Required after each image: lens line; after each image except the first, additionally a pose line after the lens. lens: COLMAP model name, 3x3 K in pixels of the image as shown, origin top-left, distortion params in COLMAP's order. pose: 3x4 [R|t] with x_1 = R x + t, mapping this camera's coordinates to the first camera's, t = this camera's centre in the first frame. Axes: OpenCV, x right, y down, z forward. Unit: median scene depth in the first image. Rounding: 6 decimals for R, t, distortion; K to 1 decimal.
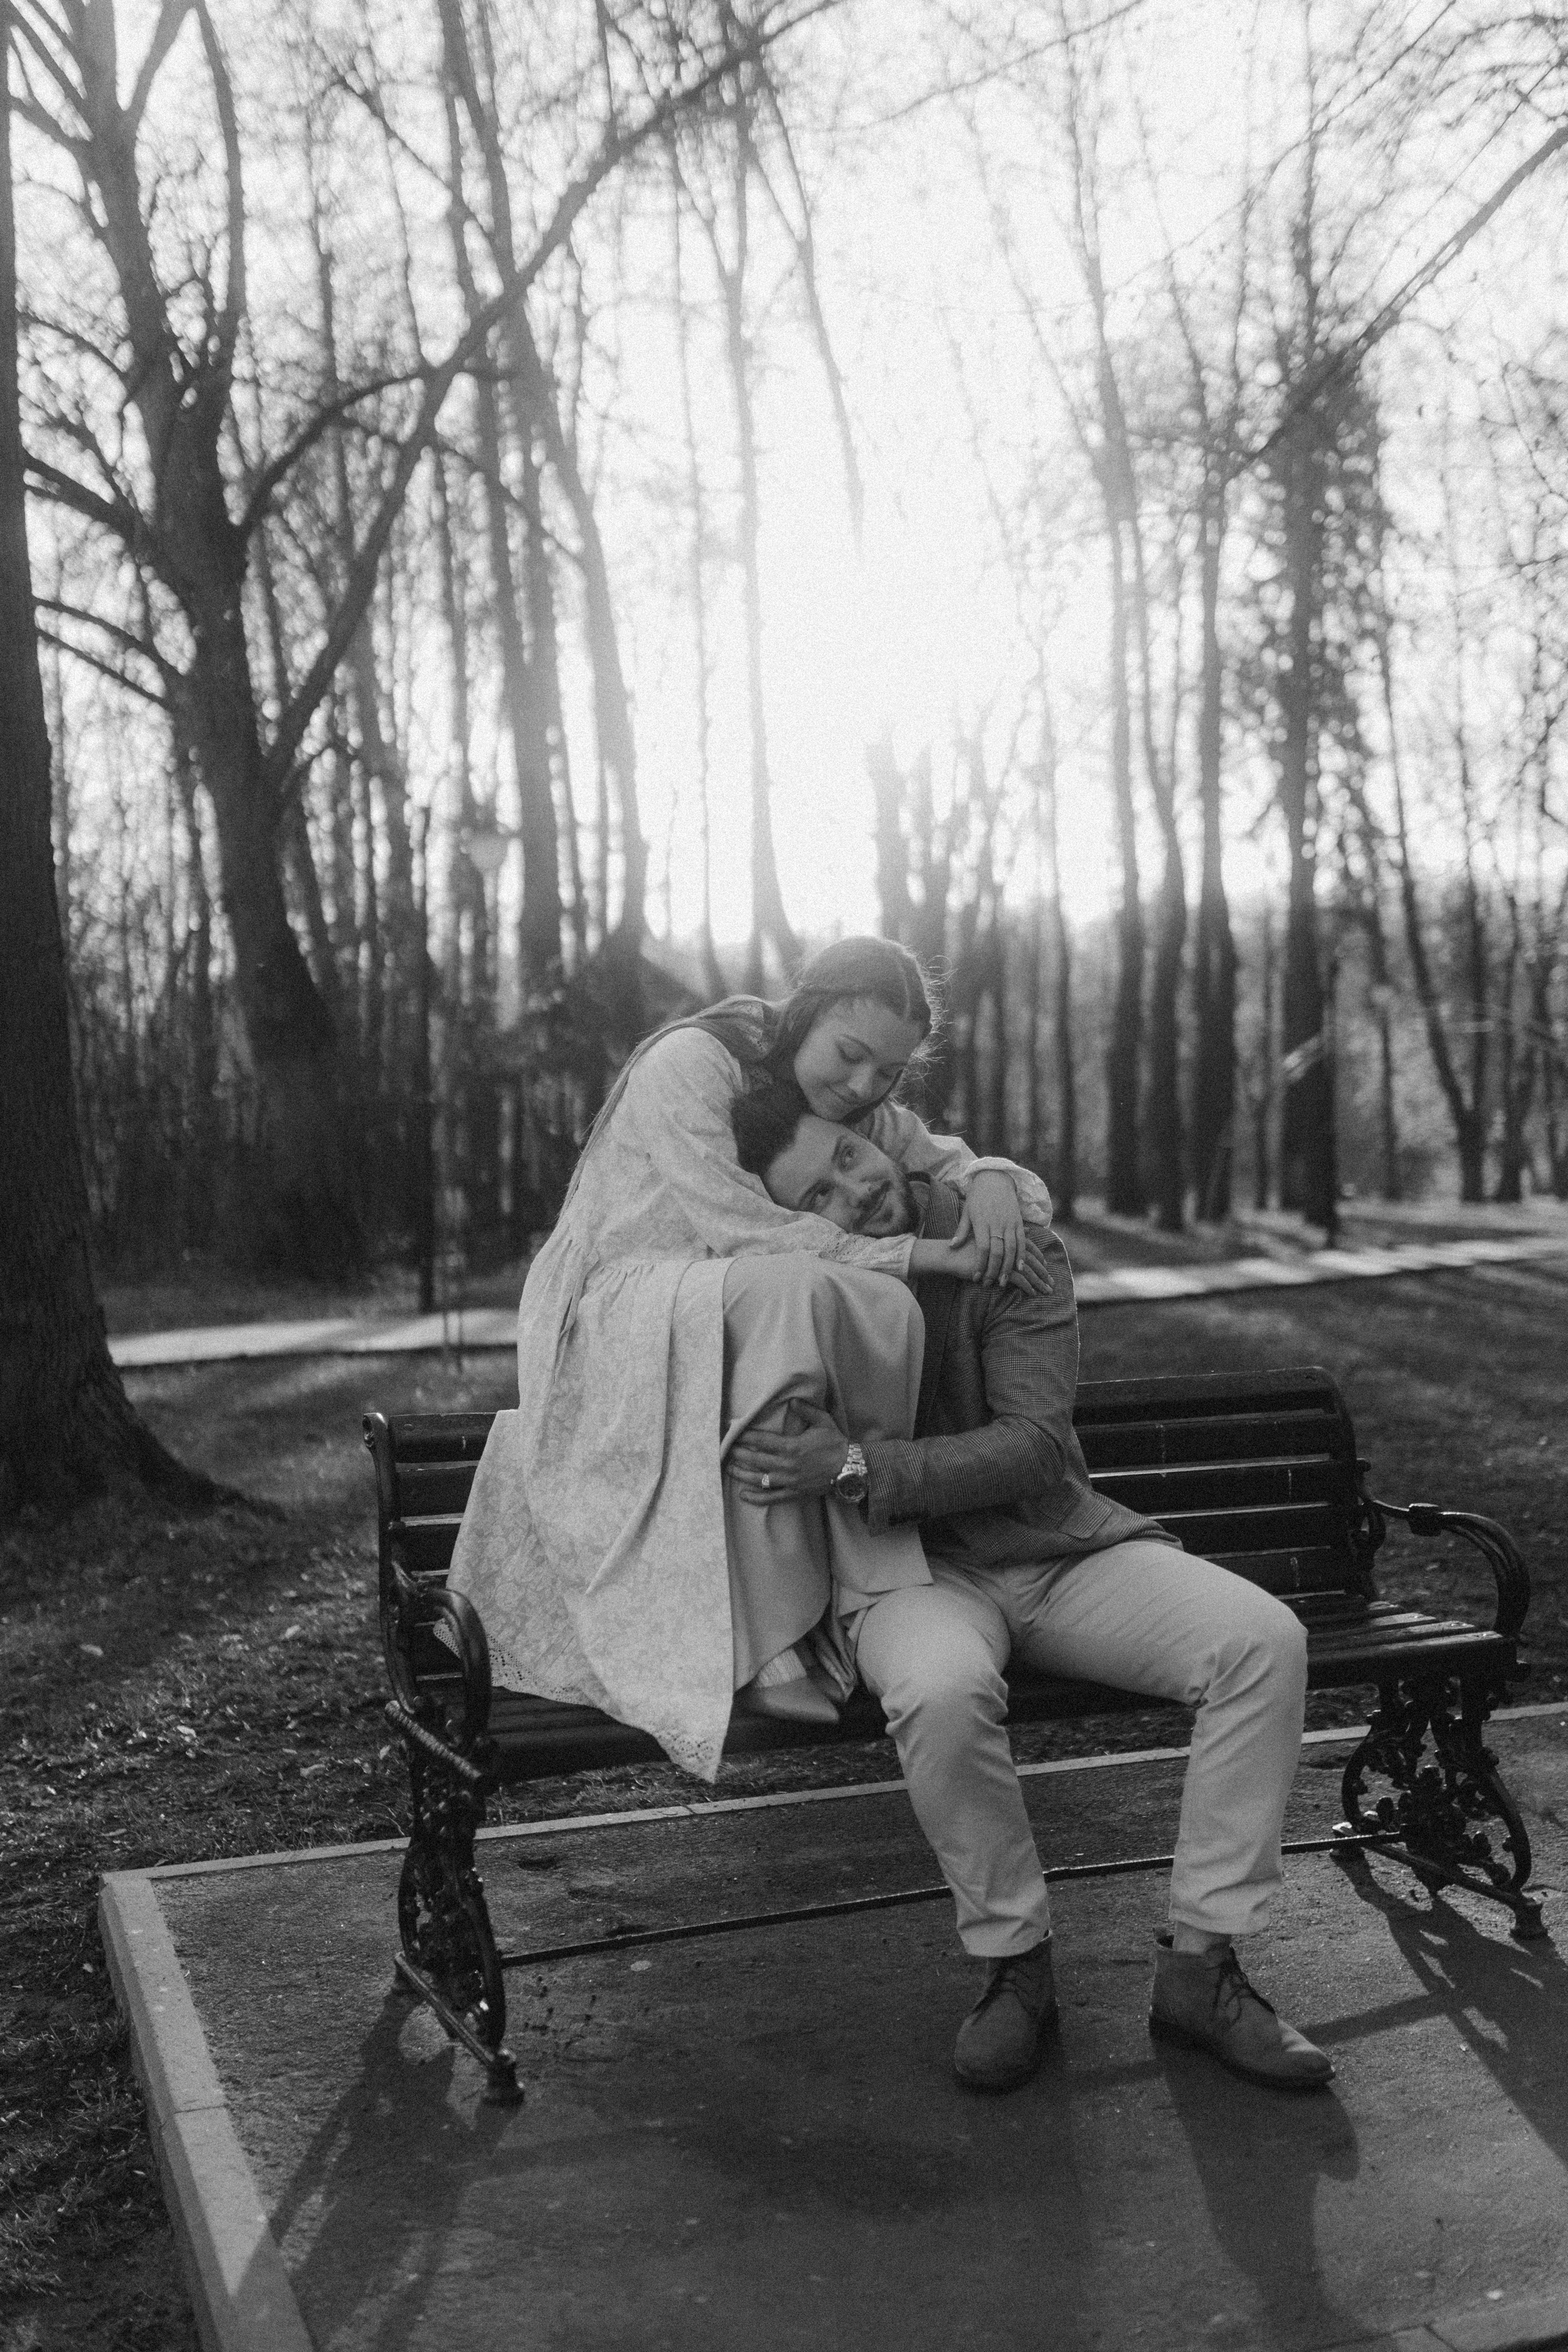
lens RADIAL K [[2554.2, 0, 784.0], [0, 2554.2, 1176.0], [0, 0, 1]] dist [0.000944, 0.004031]
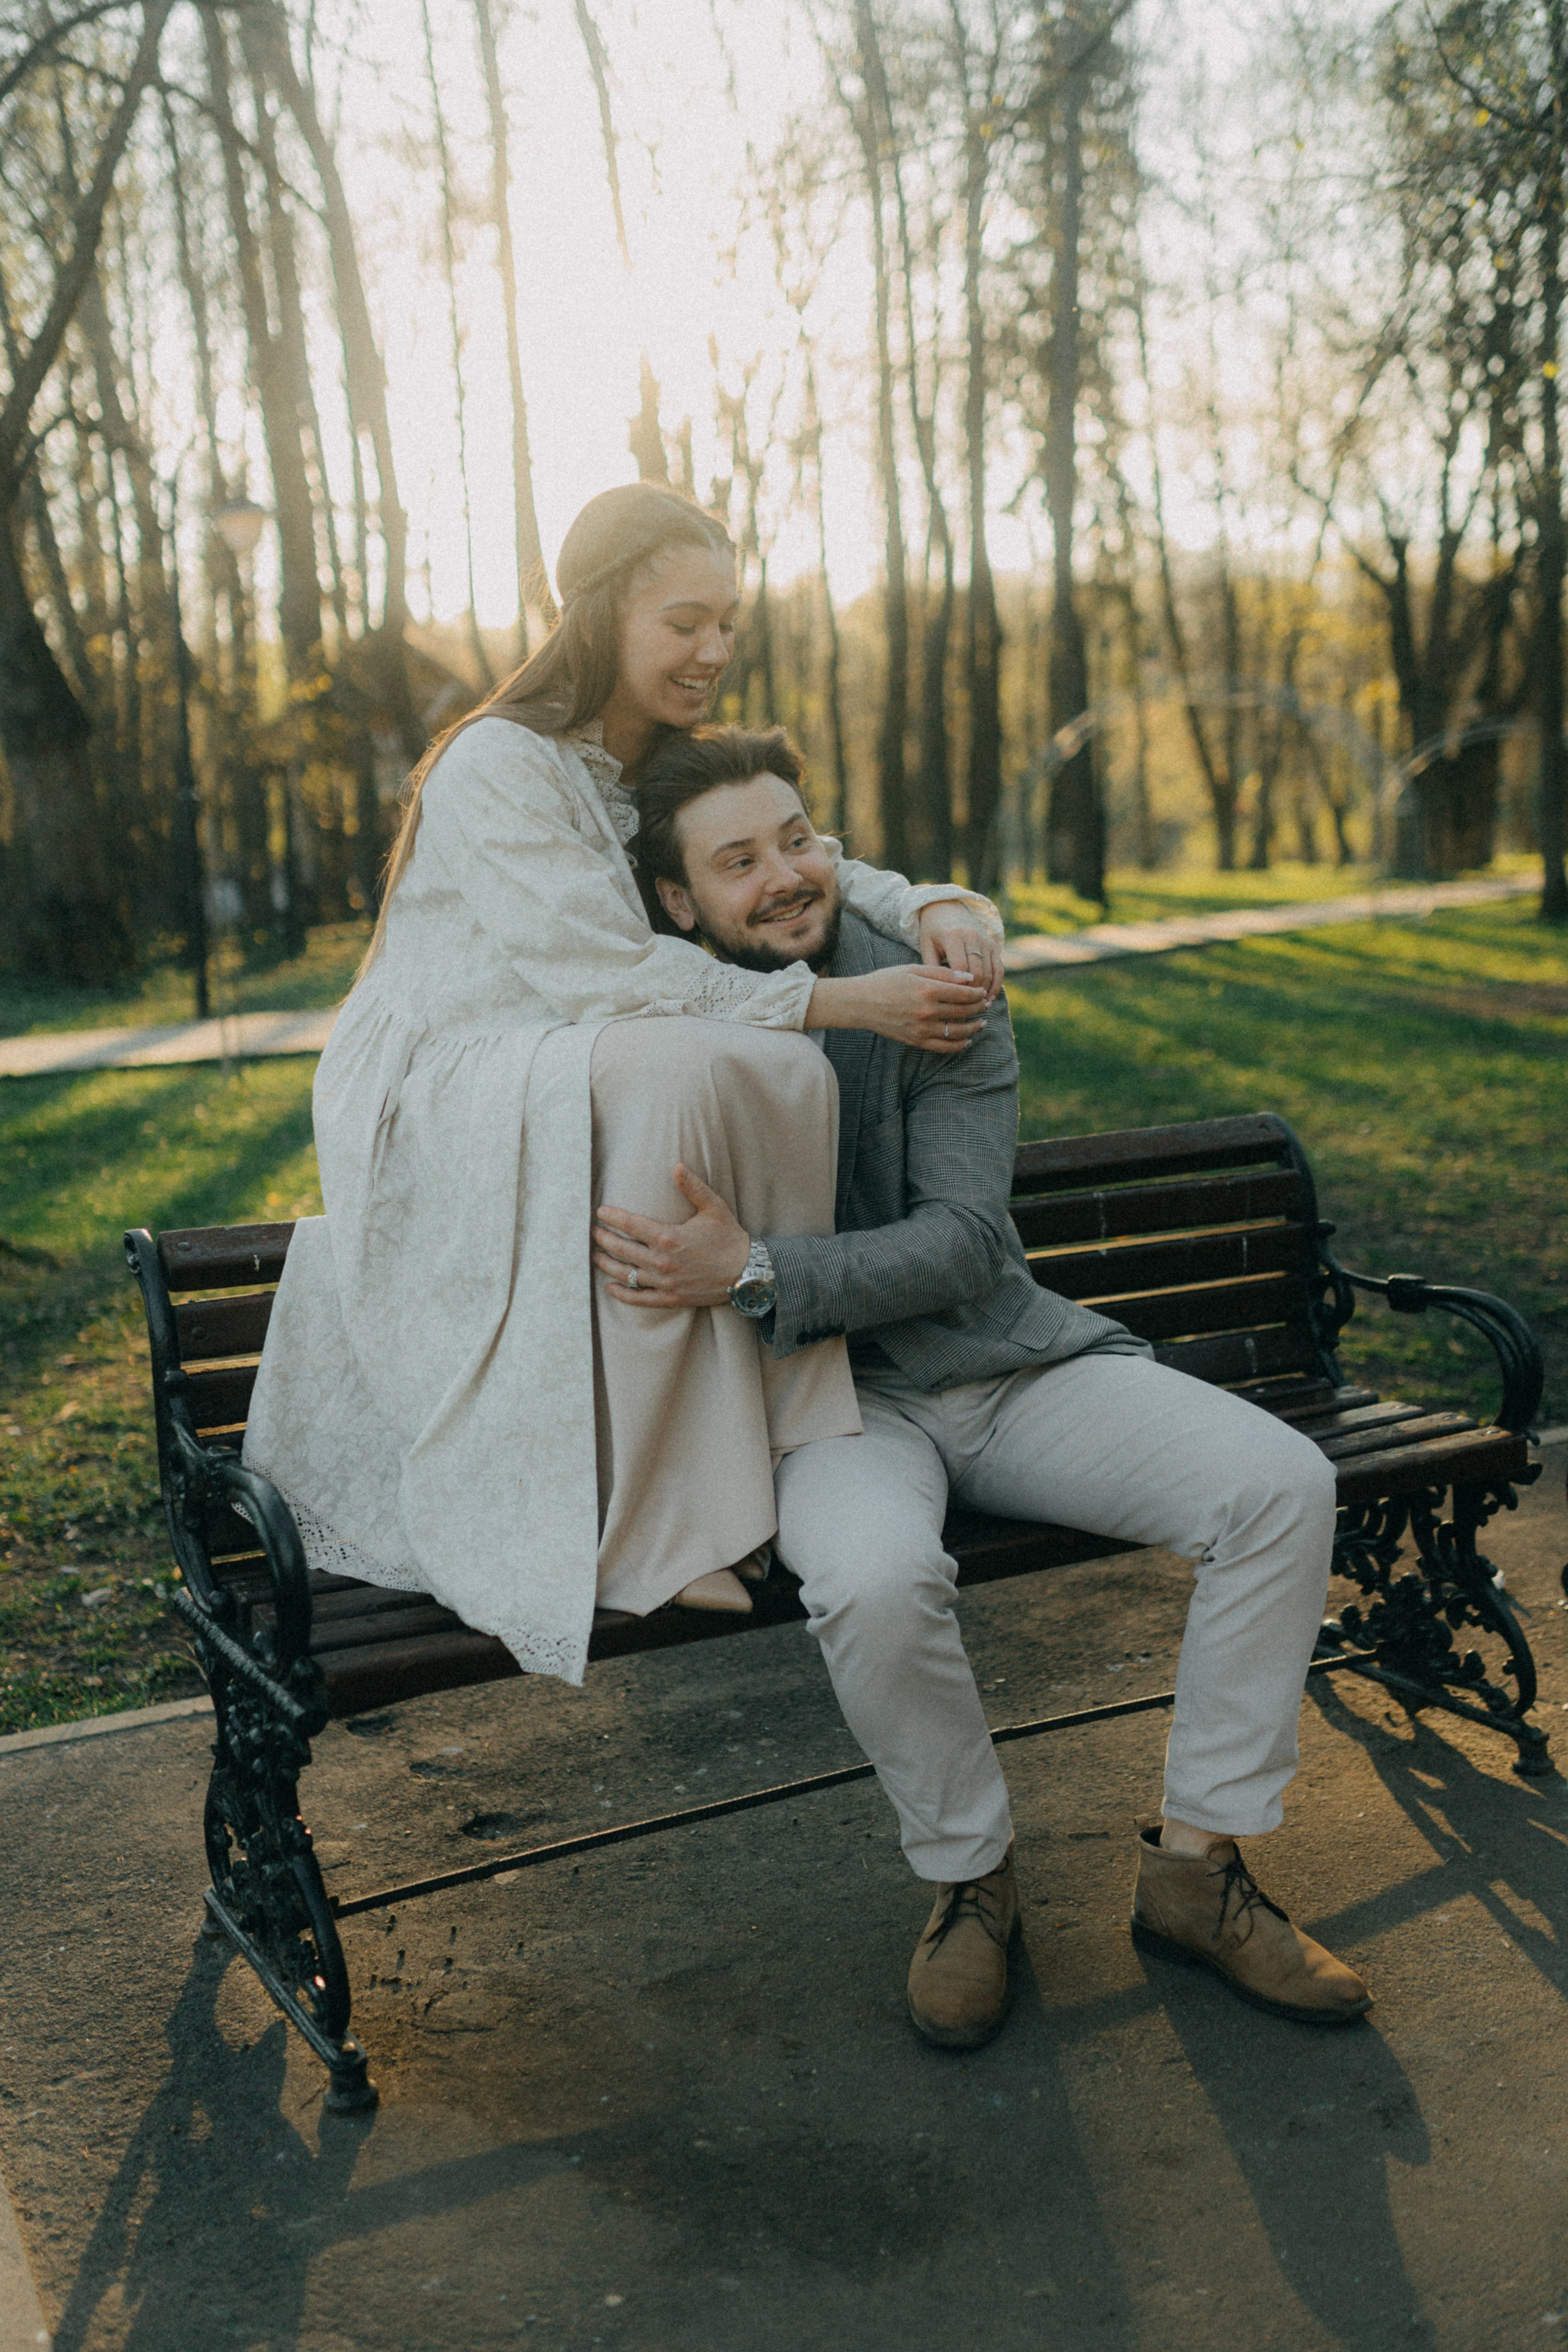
lens RADIAL K [[2386.5, 0, 784.0], [0, 2386.5, 1176.0], [0, 0, 1]] dist [-0.005939, 0.026564]
pose [[0.994726, -0.035879, 0.096089, -0.018735], [0.022548, 0.990399, 0.136390, -0.010717], [-0.100060, -0.133504, 0.985984, 0.147255]]
